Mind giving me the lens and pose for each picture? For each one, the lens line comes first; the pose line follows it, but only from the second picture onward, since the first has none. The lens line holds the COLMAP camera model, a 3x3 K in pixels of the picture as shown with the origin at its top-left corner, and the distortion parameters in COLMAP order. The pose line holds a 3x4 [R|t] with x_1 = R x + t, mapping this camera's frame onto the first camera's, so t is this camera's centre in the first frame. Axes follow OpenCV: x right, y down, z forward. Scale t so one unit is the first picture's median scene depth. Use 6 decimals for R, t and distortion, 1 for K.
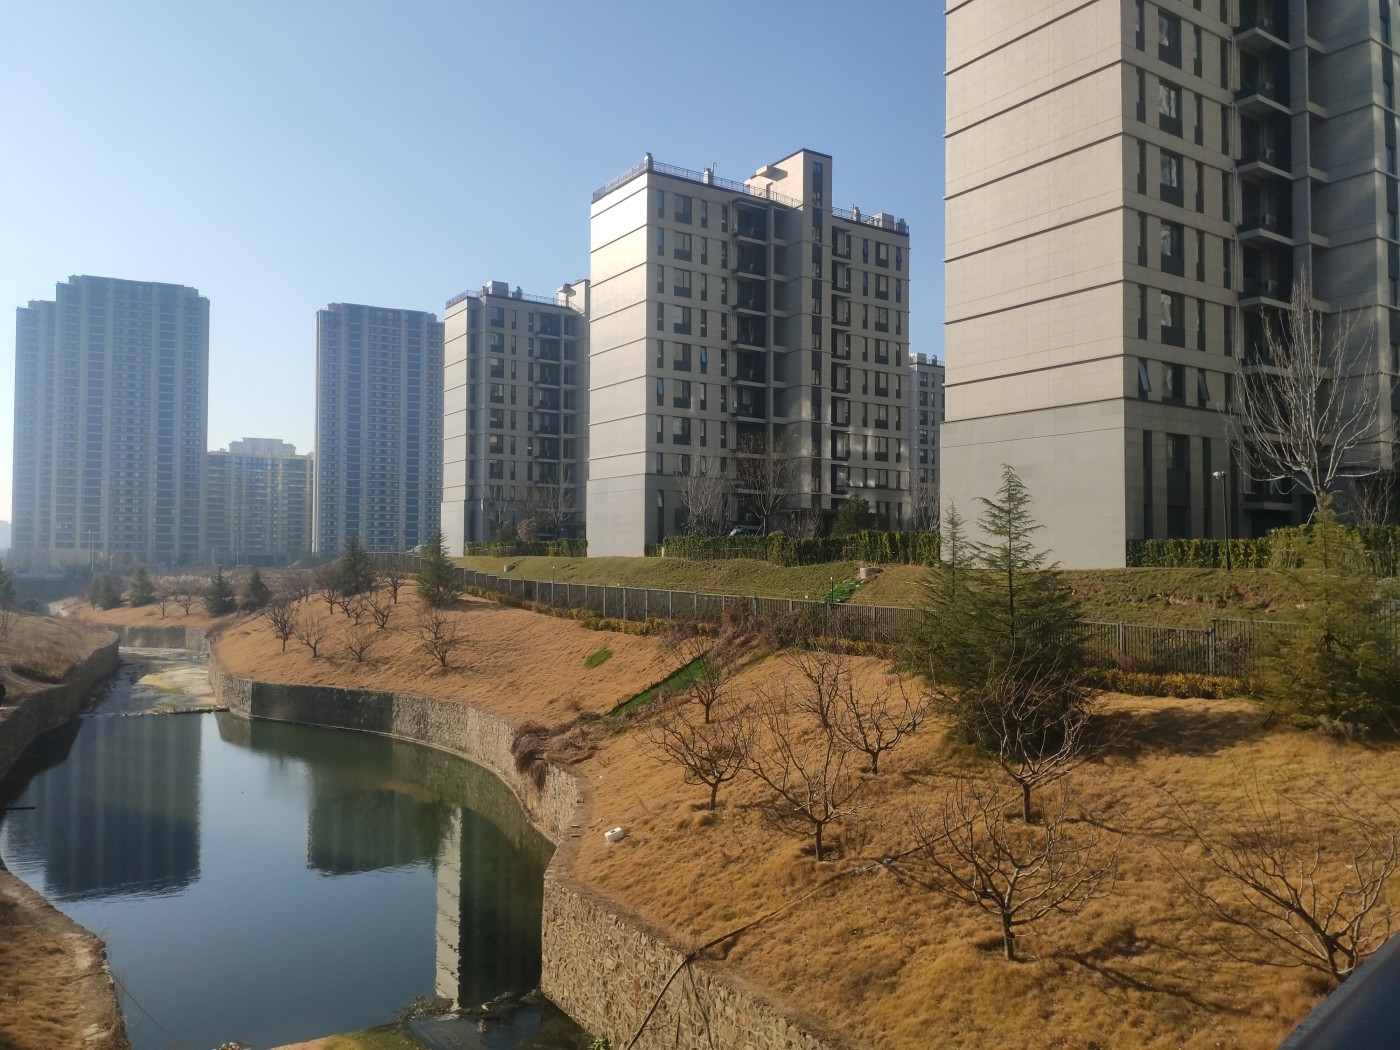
lens RADIAL K [[1043.1, 0, 692.3], [0, 1043.1, 511.8], [0, 0, 1]] dist [0.066657, -0.082184]
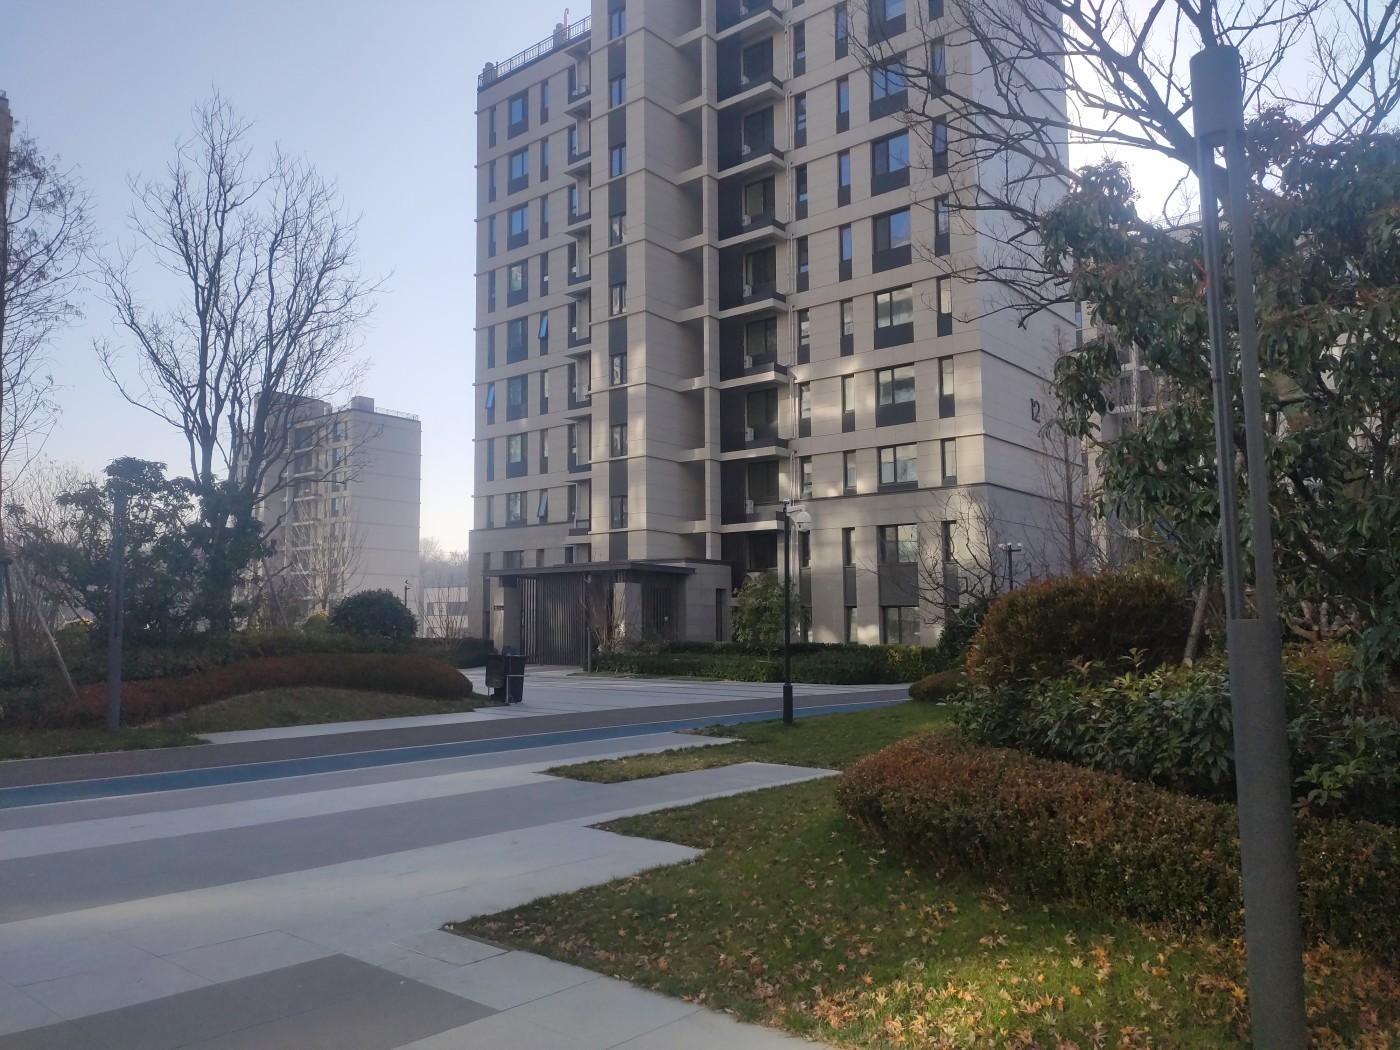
lens RADIAL K [[1043.1, 0, 715.2], [0, 1043.1, 525.6], [0, 0, 1]] dist [0.066657, -0.082184]
pose [[0.271315, -0.099209, -0.957364, 0.609608], [0.038323, 0.994998, -0.092248, 0.027485], [0.961727, -0.011661, 0.273759, 0.919542]]
